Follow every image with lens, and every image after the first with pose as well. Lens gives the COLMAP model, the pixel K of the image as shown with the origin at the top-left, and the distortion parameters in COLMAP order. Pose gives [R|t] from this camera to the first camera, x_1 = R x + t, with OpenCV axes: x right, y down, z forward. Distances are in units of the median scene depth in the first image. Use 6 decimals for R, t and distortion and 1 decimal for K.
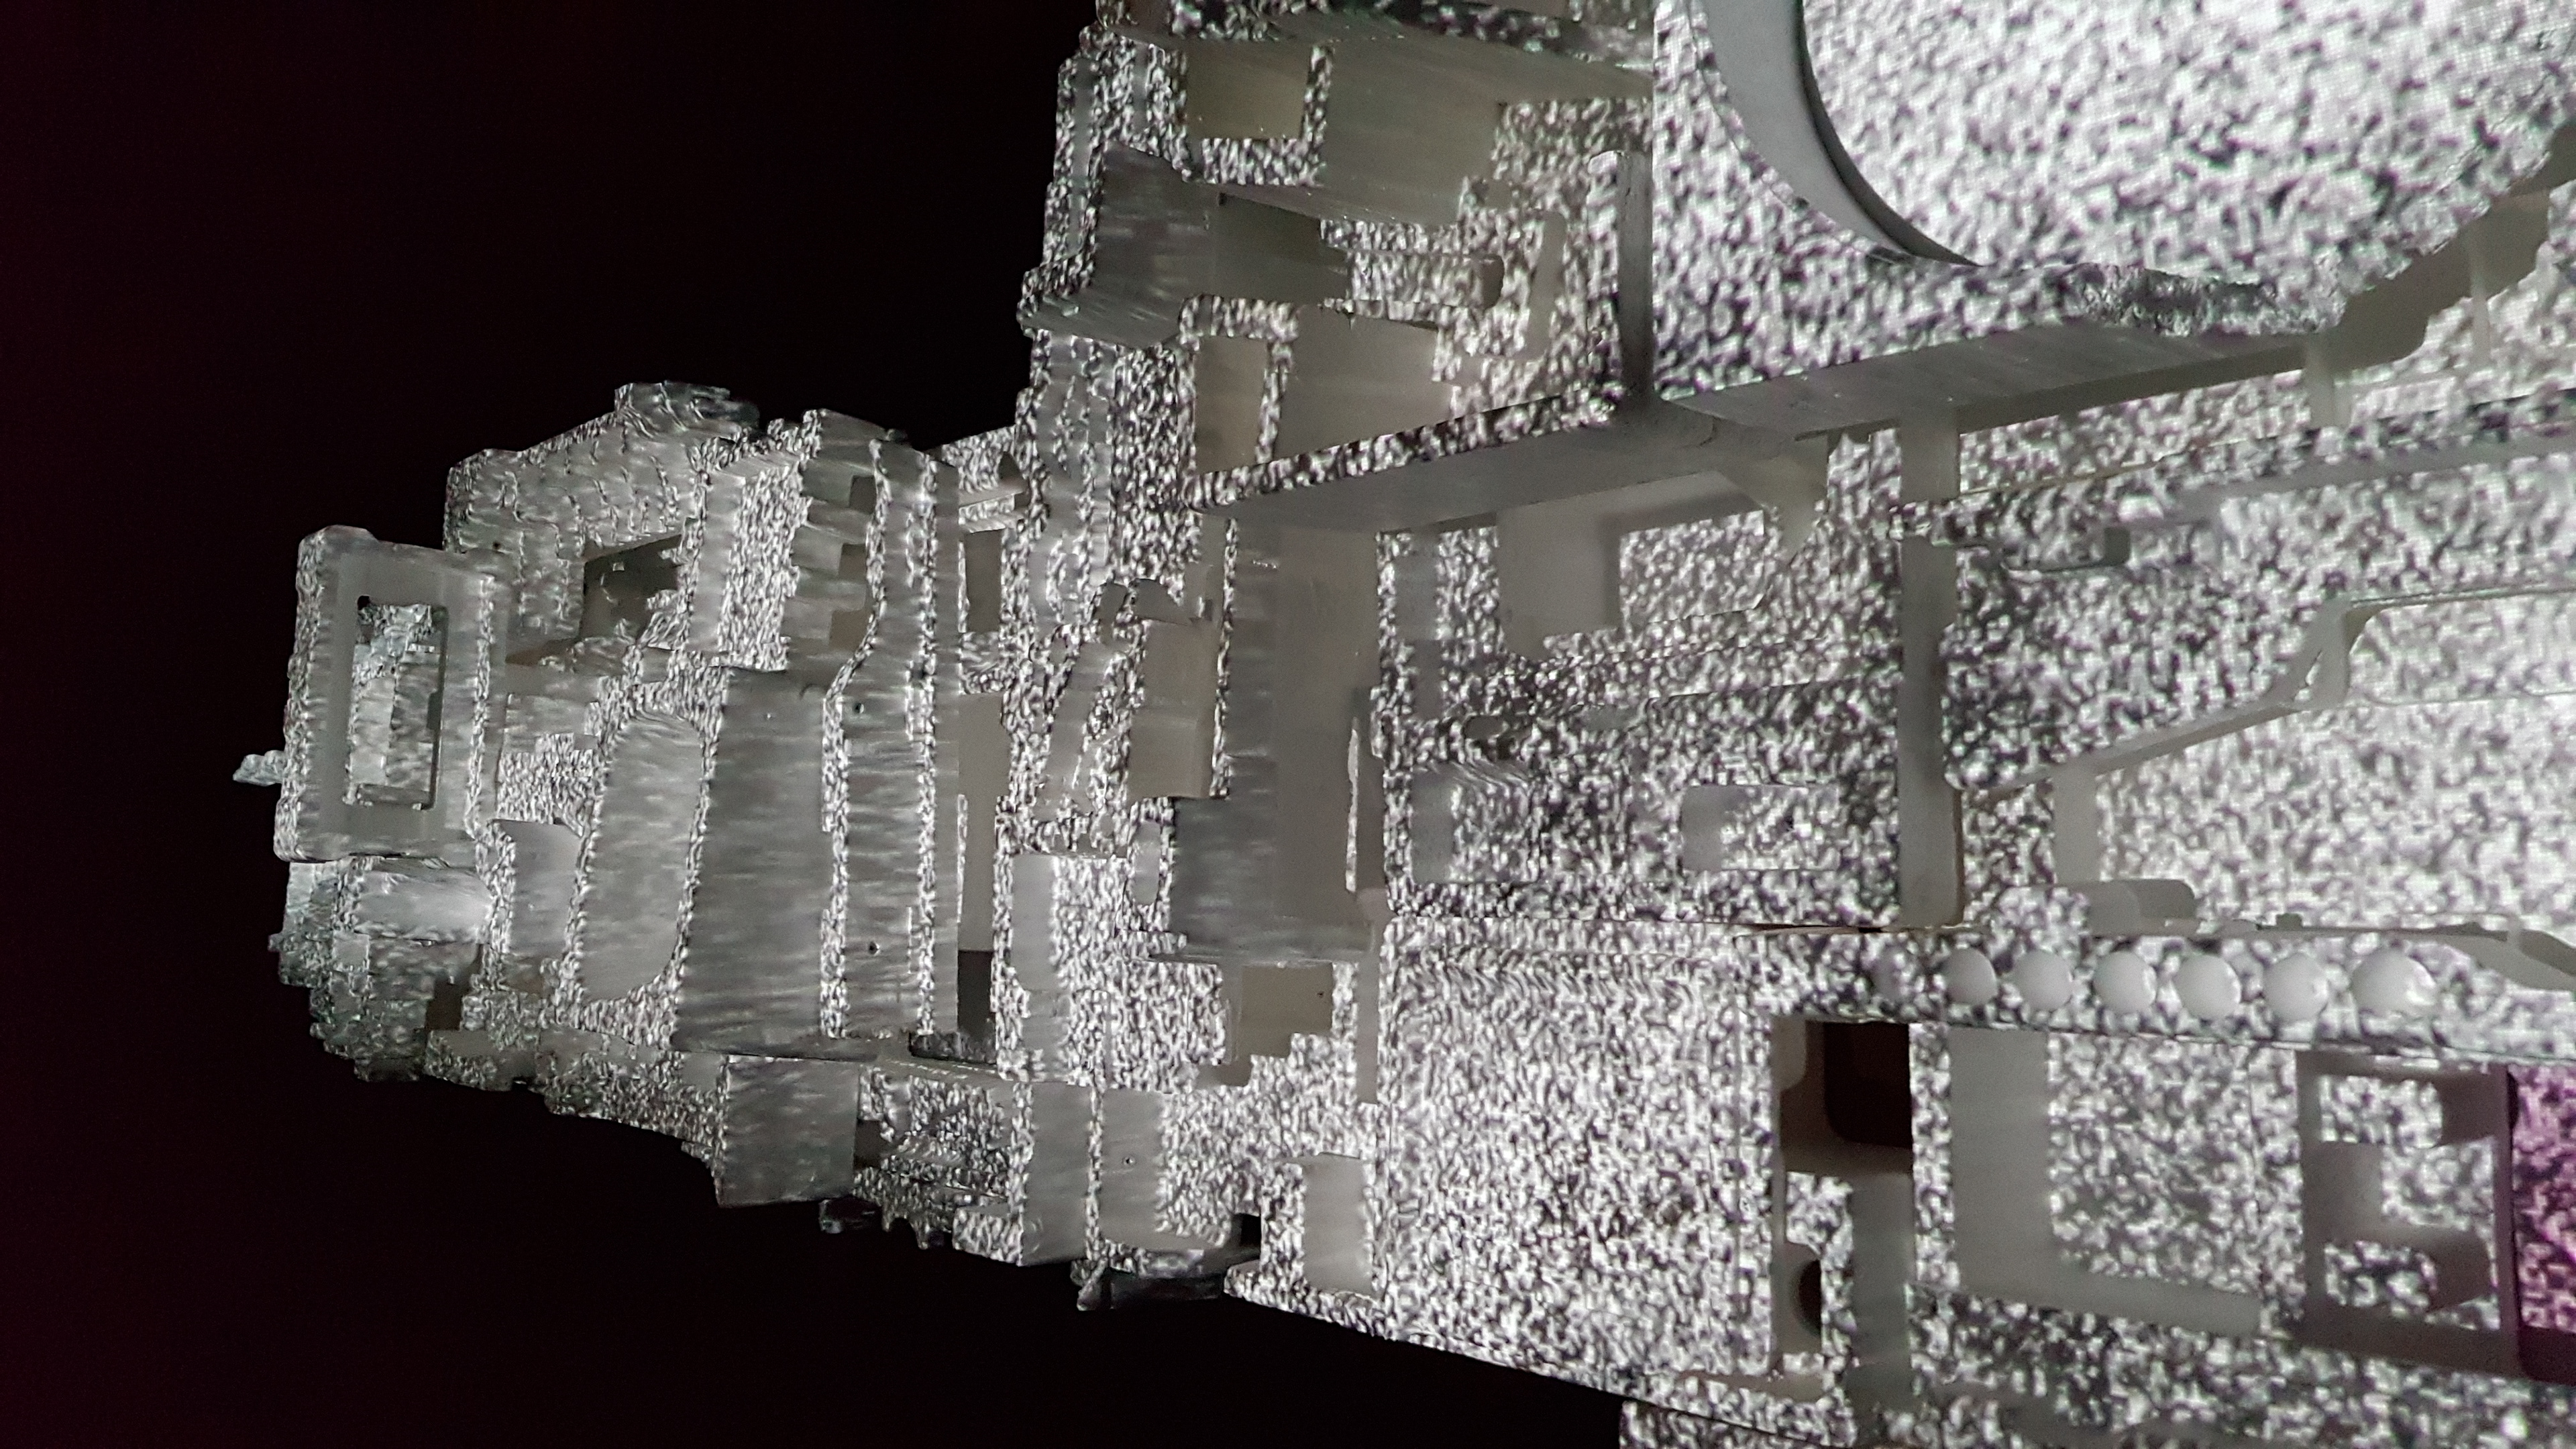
lens RADIAL K [[2058.0, 0, 1288.0], [0, 2058.0, 724.5], [0, 0, 1]] dist [0.007521, 0.000839]
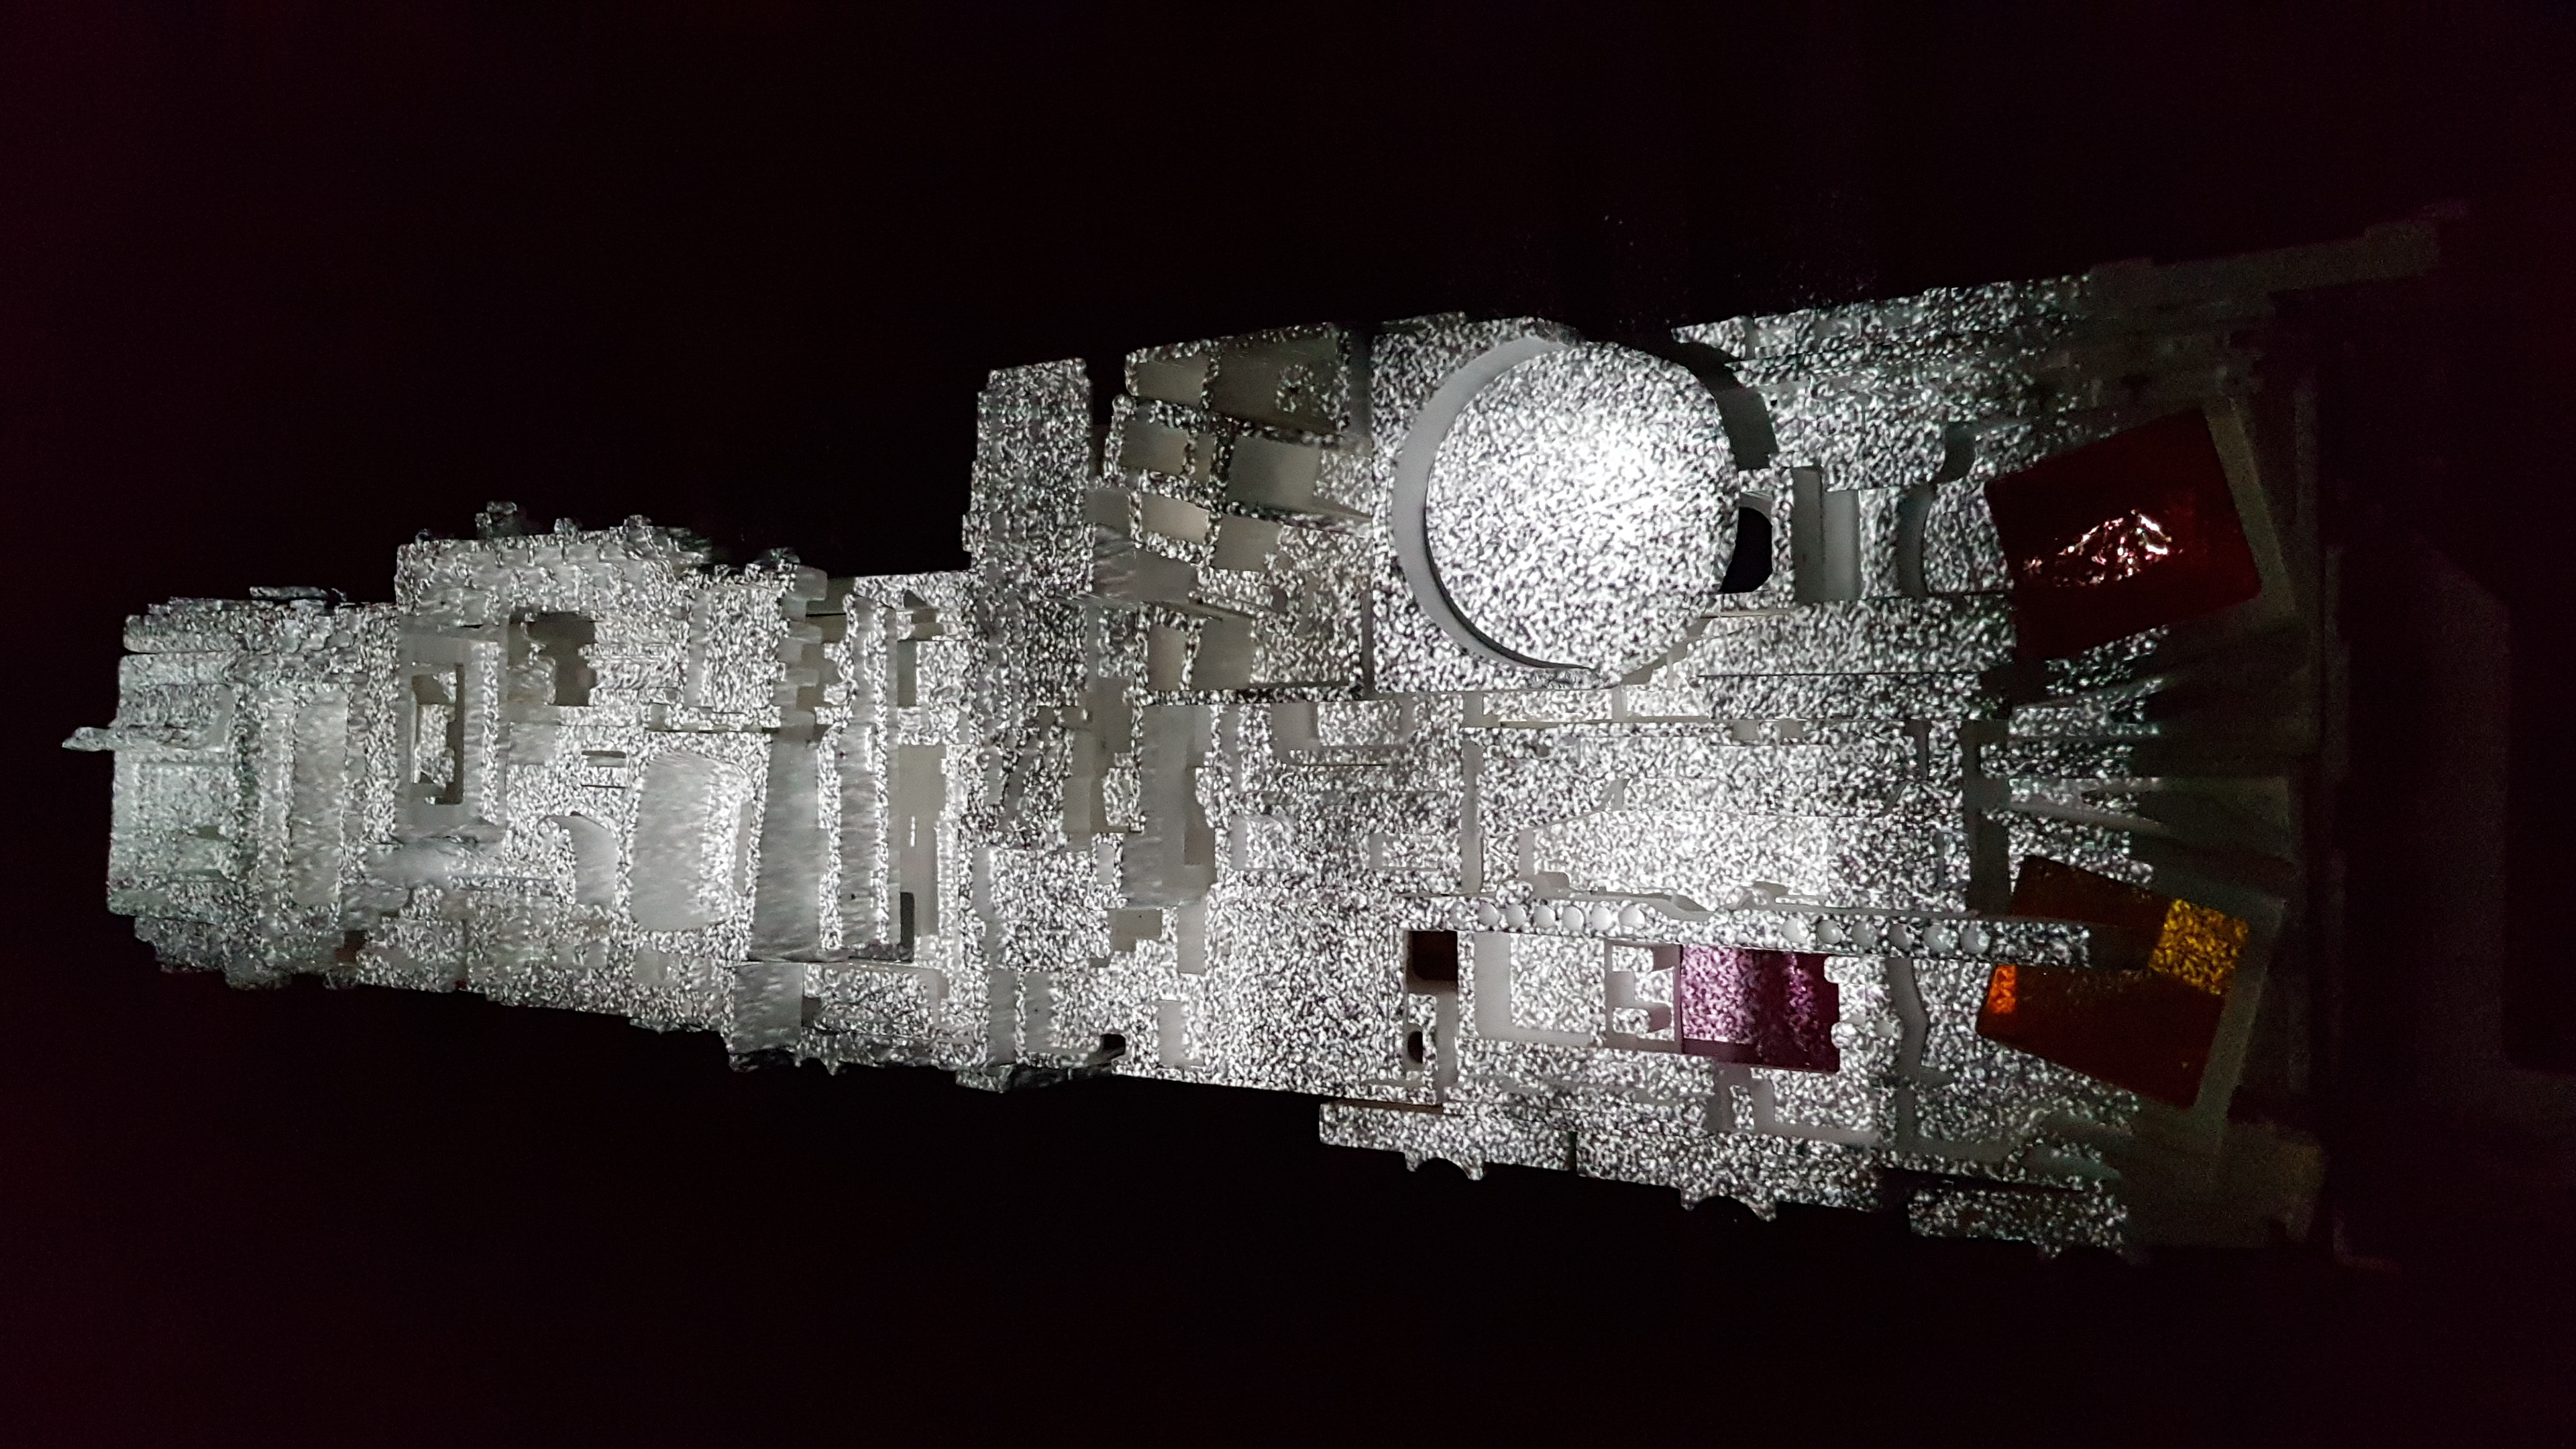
lens RADIAL K [[2058.0, 0, 1288.0], [0, 2058.0, 724.5], [0, 0, 1]] dist [0.007521, 0.000839]
pose [[0.963183, -0.010432, 0.268643, -0.511698], [-0.006976, 0.997941, 0.063761, -0.236876], [-0.268755, -0.063287, 0.961127, -1.187277]]
